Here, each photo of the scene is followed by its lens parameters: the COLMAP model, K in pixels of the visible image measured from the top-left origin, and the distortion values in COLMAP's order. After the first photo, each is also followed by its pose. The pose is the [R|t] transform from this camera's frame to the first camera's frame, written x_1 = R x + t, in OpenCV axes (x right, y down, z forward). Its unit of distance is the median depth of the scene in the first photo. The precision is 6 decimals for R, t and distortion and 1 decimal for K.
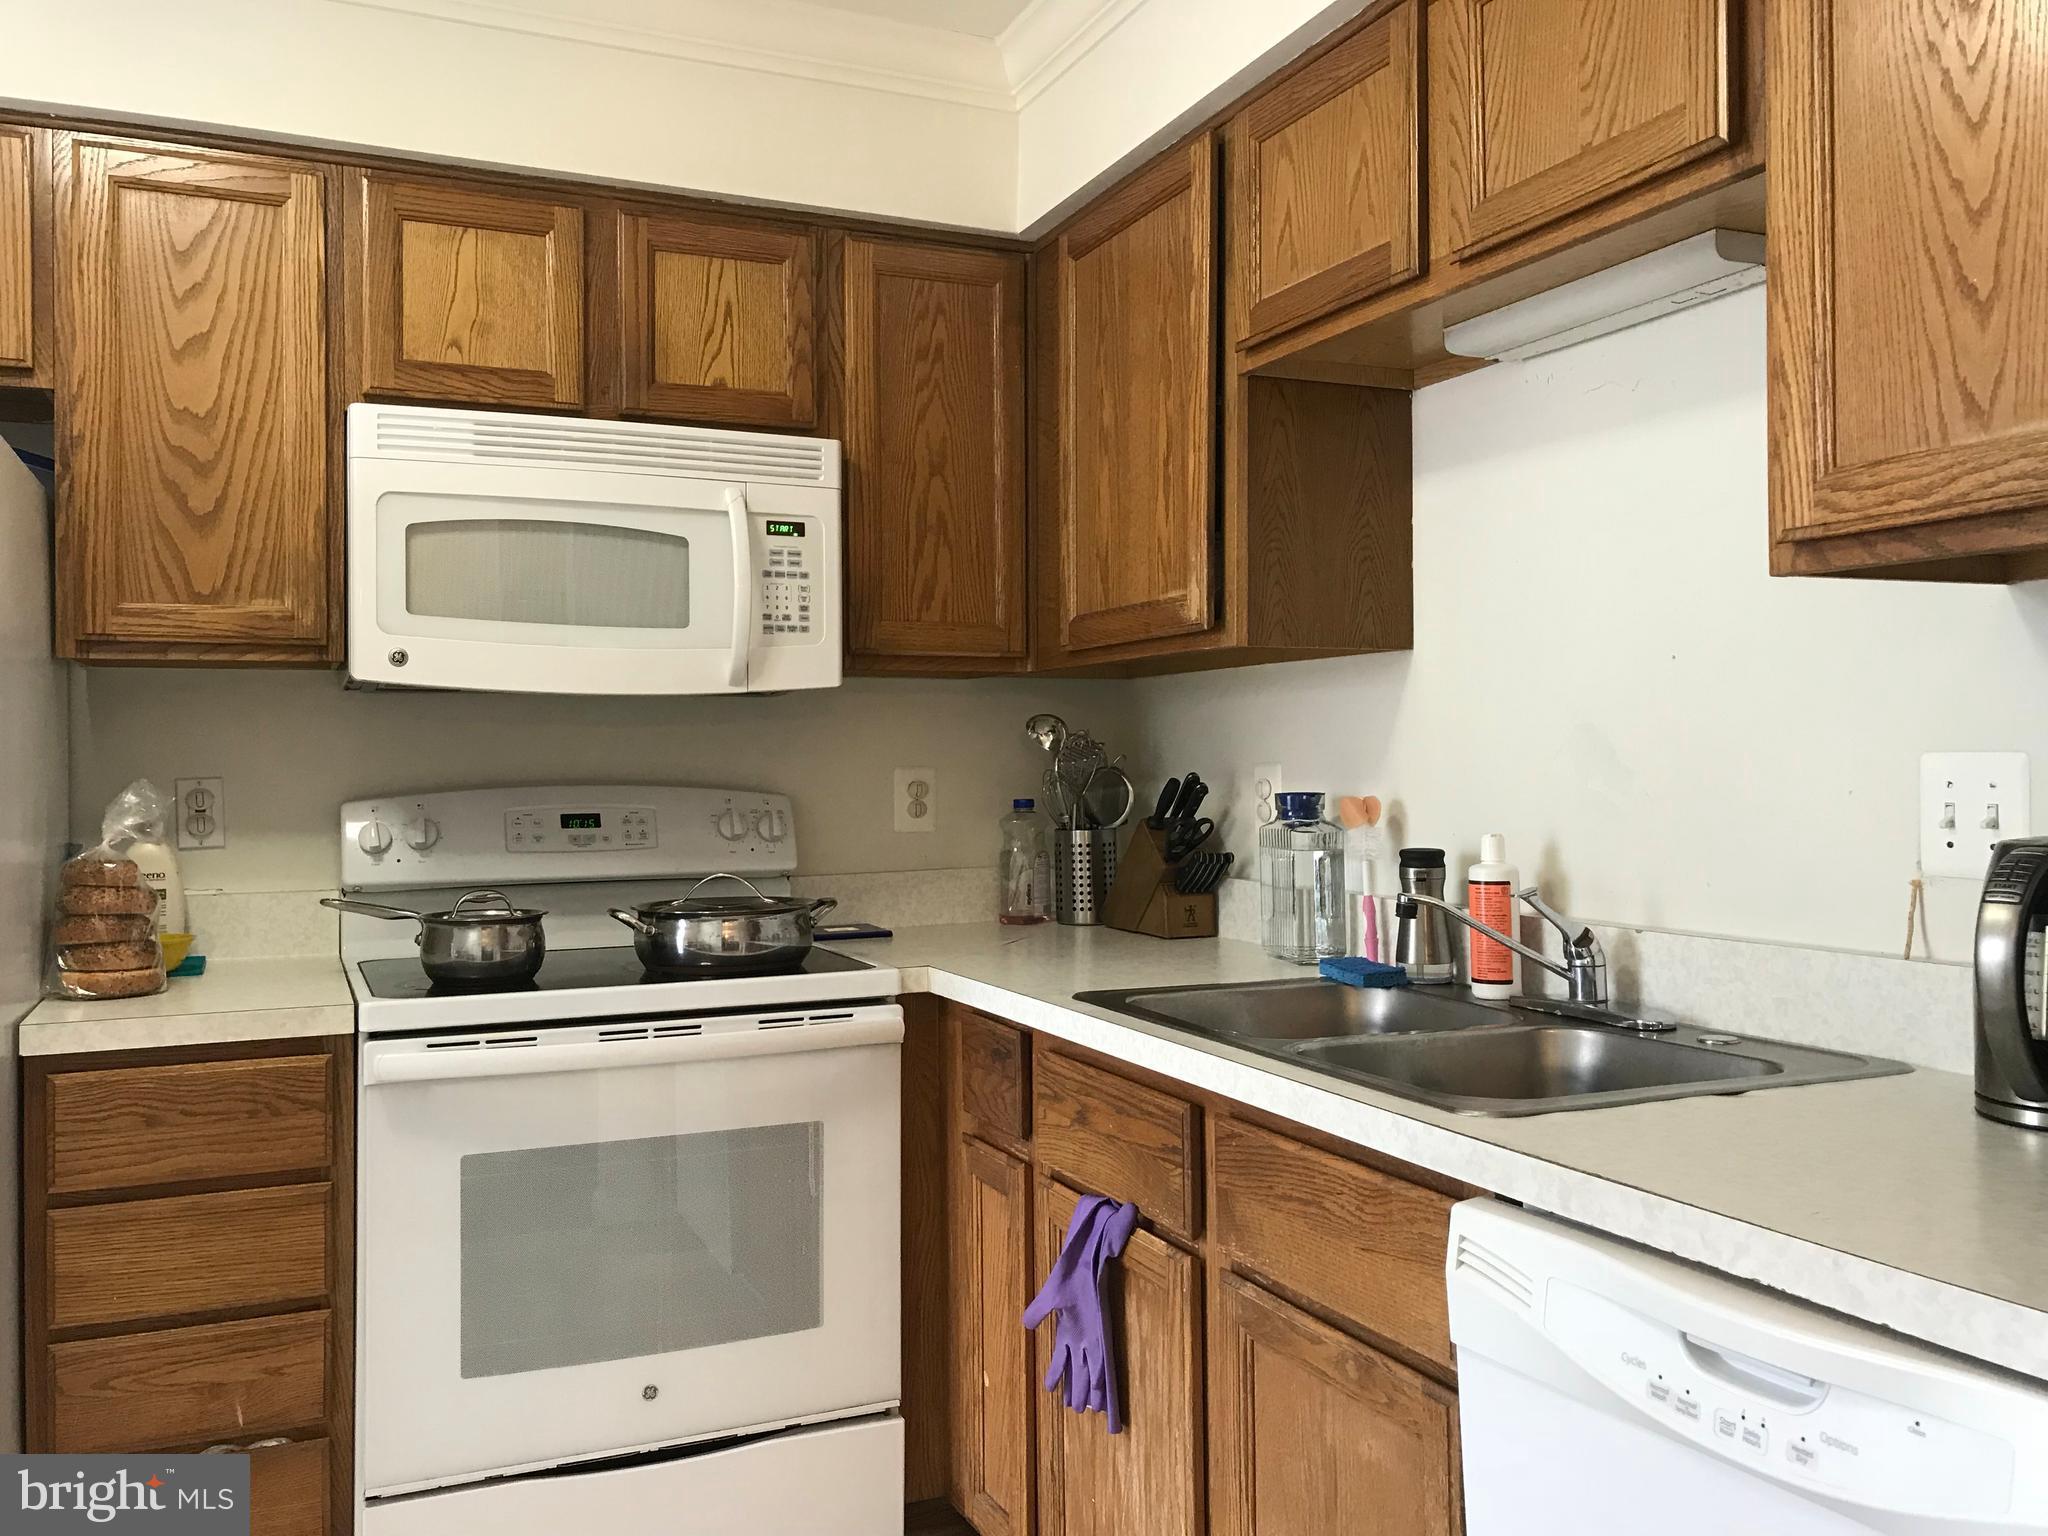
lens RADIAL K [[1636.7, 0, 1004.0], [0, 1636.7, 755.7], [0, 0, 1]] dist [0.022620, -0.025509]
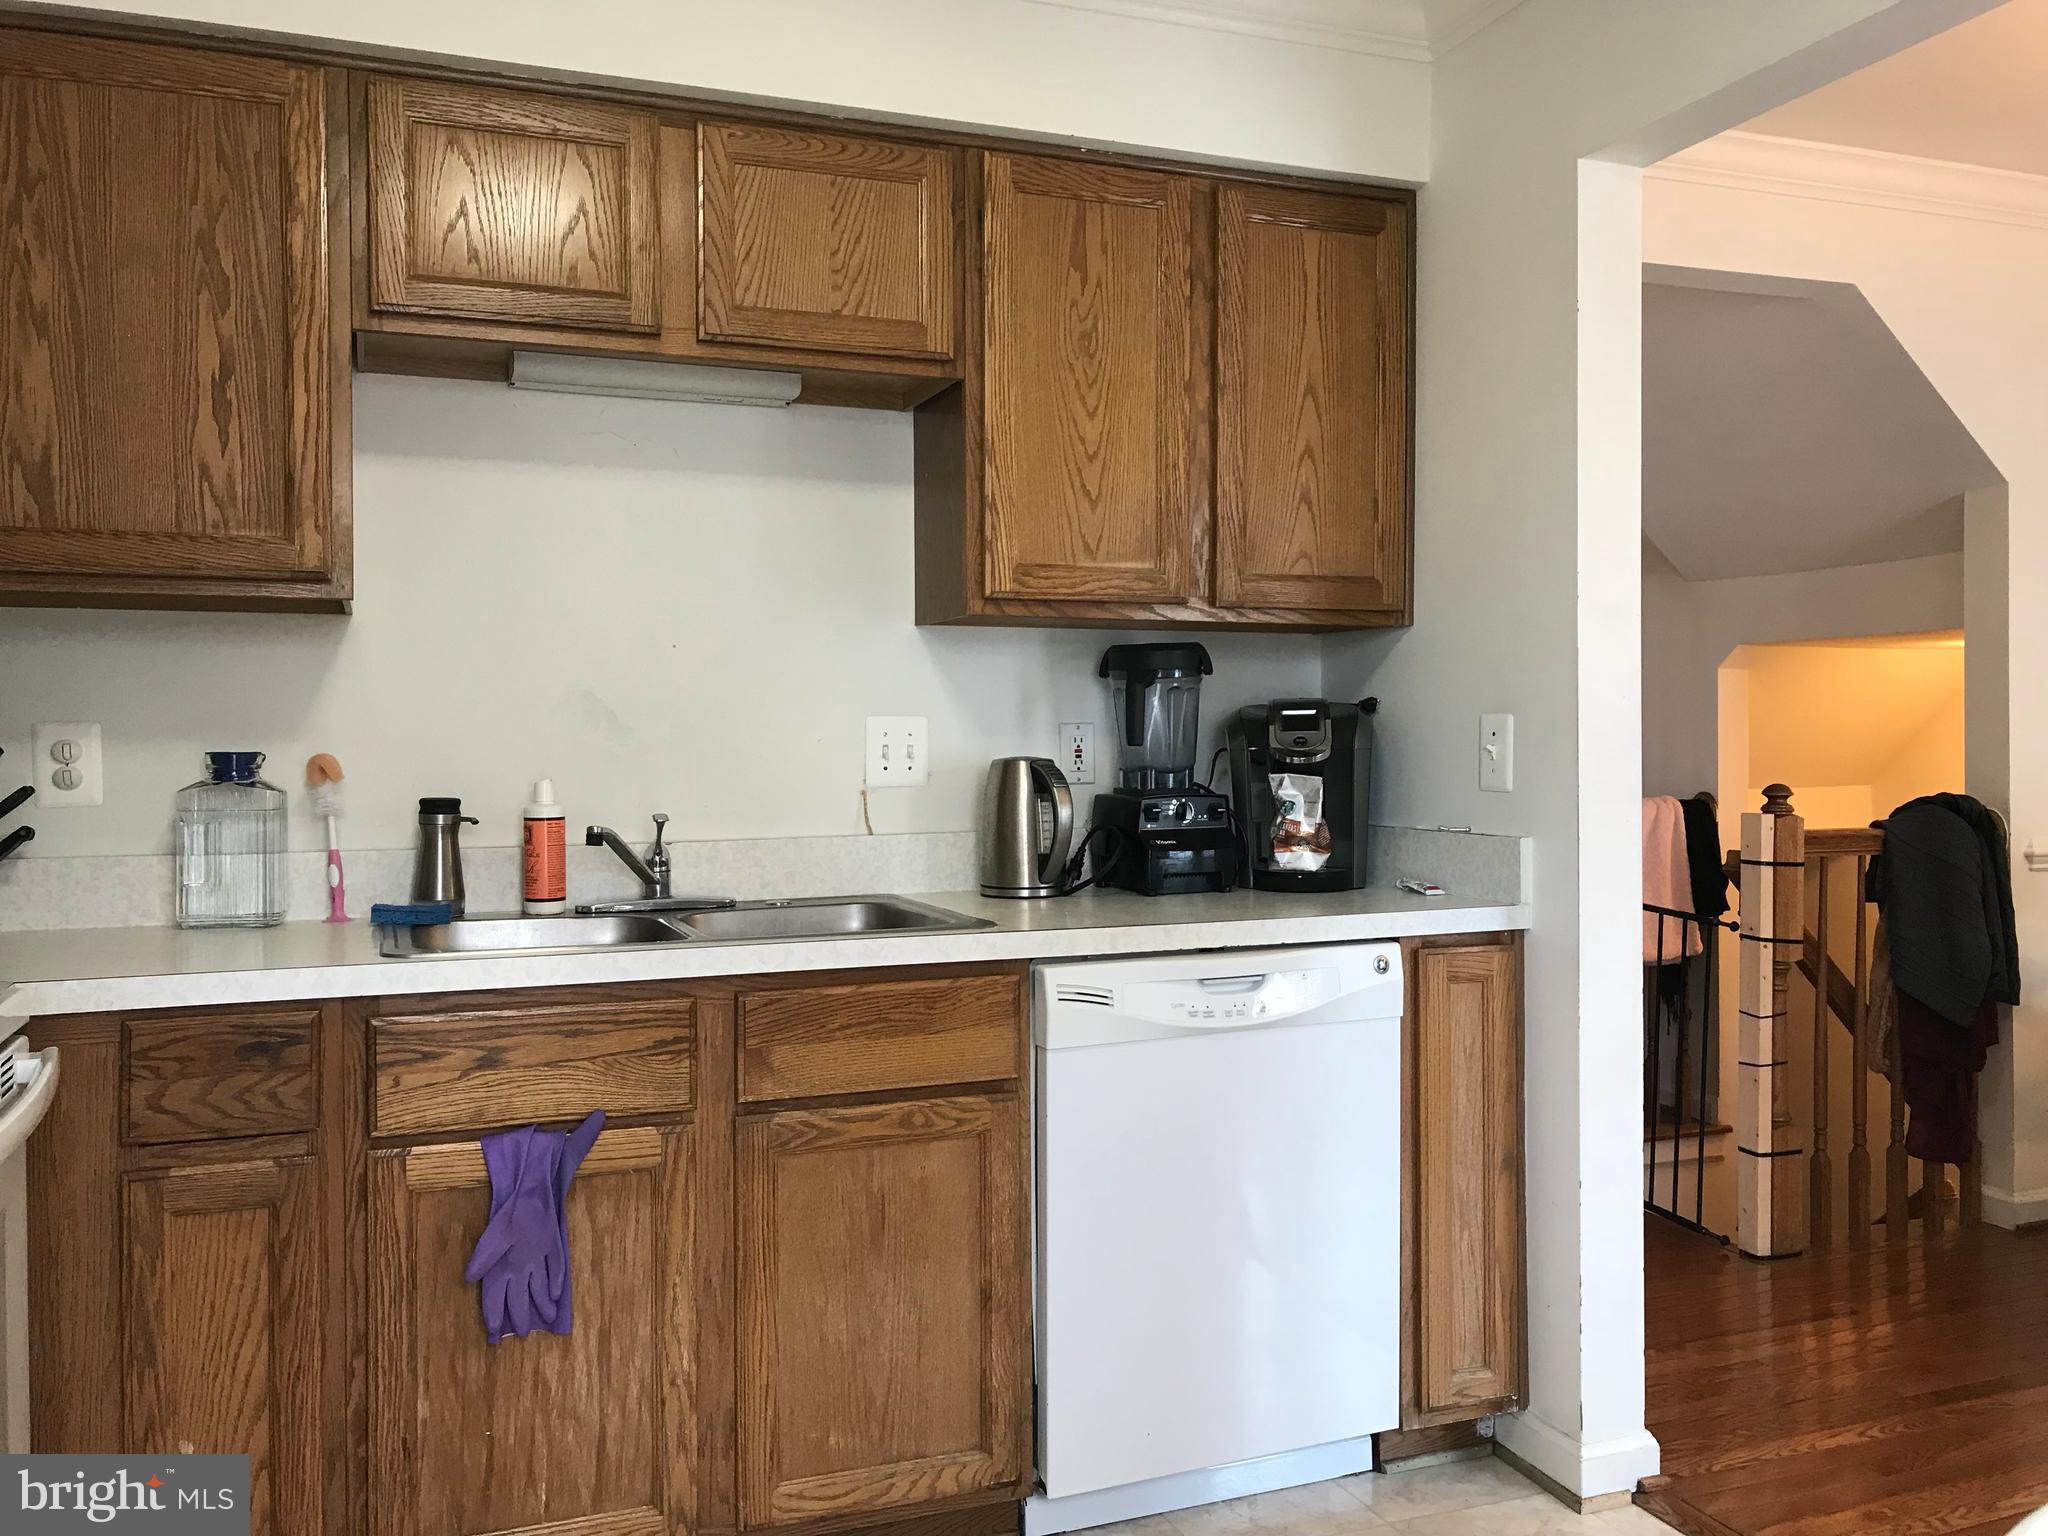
lens RADIAL K [[1636.7, 0, 1020.7], [0, 1636.7, 775.3], [0, 0, 1]] dist [0.022620, -0.025509]
pose [[0.064374, -0.017690, 0.997769, -0.955473], [-0.000339, 0.999842, 0.017749, 0.024664], [-0.997926, -0.001481, 0.064357, 0.608940]]
